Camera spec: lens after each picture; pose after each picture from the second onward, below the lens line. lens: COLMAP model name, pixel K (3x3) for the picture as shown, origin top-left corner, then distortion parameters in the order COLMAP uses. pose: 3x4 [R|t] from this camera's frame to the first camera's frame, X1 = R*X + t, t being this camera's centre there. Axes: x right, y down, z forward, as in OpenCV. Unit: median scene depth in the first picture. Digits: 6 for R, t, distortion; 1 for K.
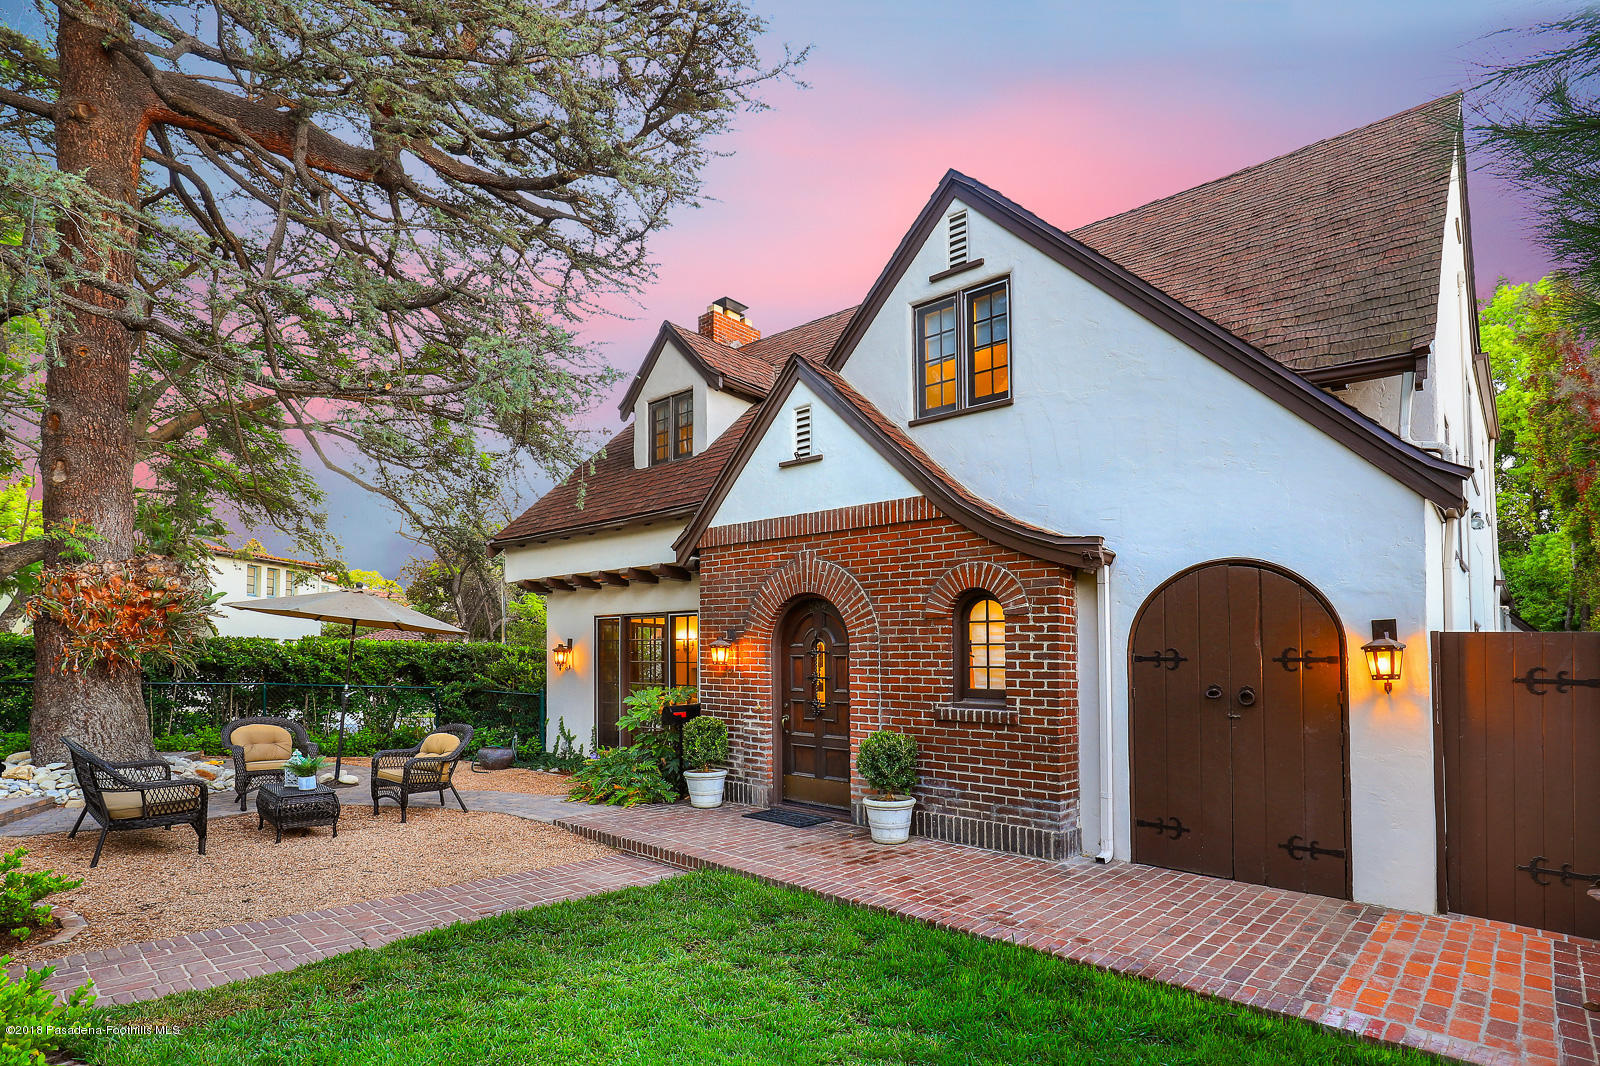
lens RADIAL K [[772.1, 0, 818.9], [0, 772.1, 642.0], [0, 0, 1]] dist [-0.027009, -0.001316]
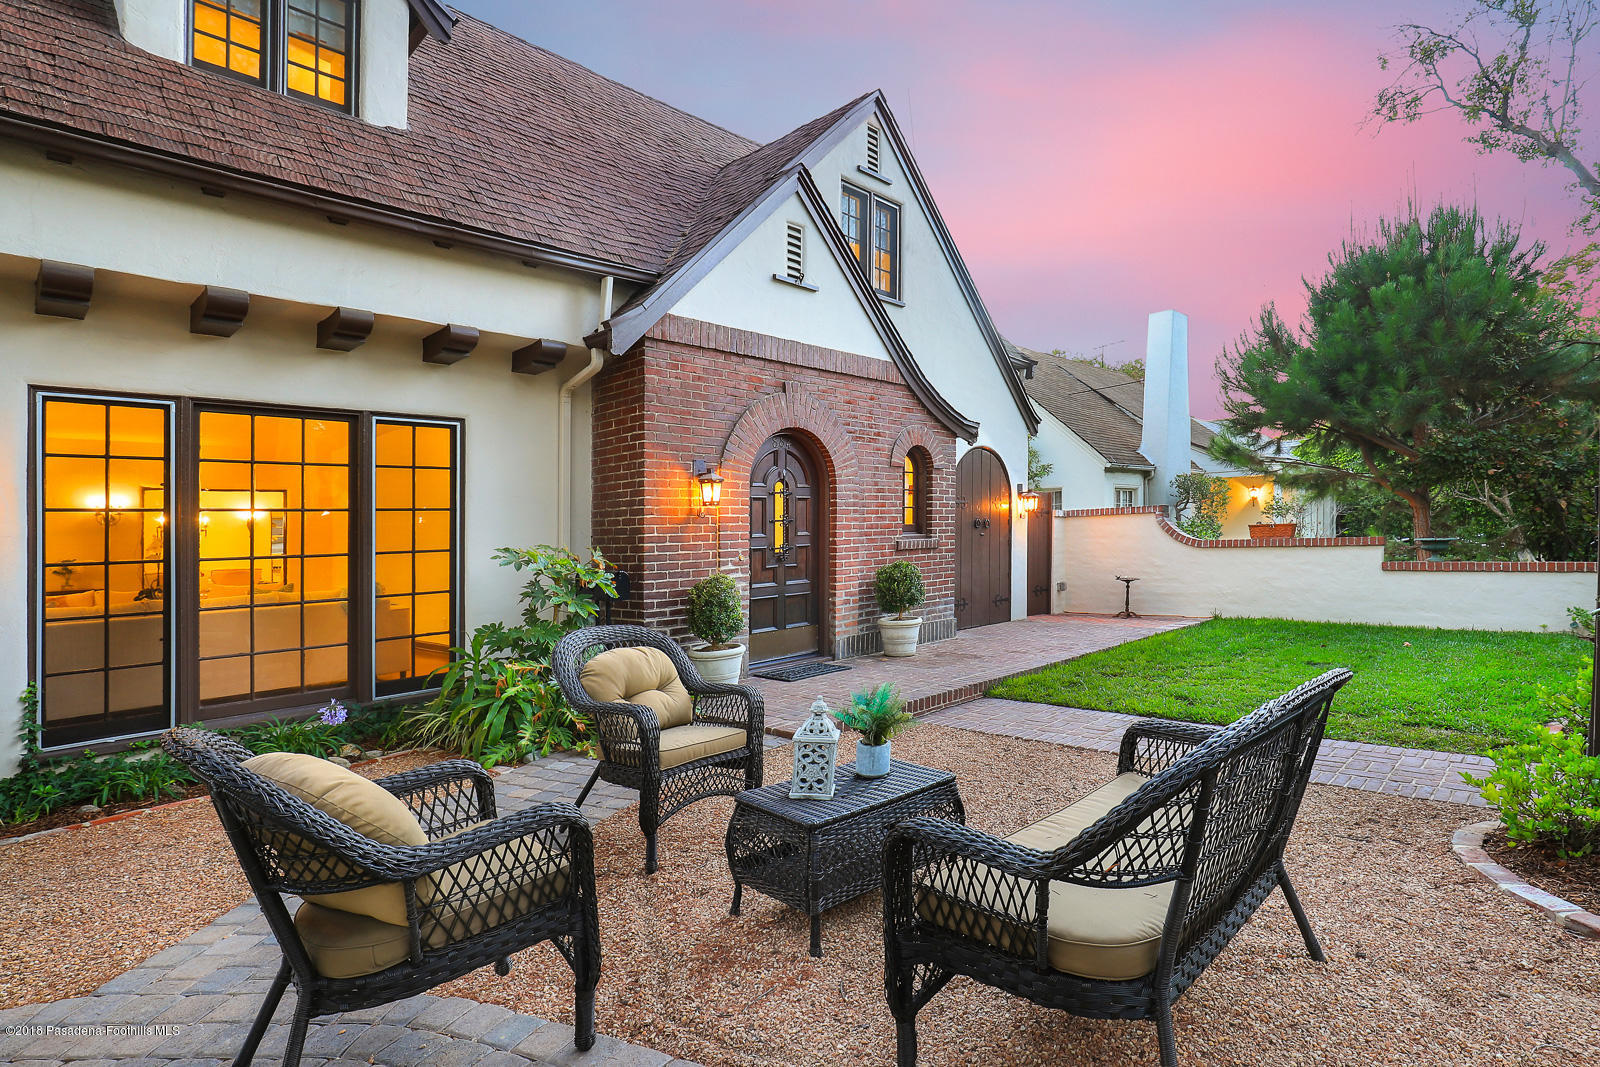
lens RADIAL K [[772.1, 0, 805.7], [0, 772.1, 534.5], [0, 0, 1]] dist [-0.027009, -0.001316]
pose [[0.098496, -0.022900, 0.994874, -0.914993], [-0.006338, 0.999700, 0.023639, 0.040883], [-0.995117, -0.008634, 0.098321, 0.873816]]
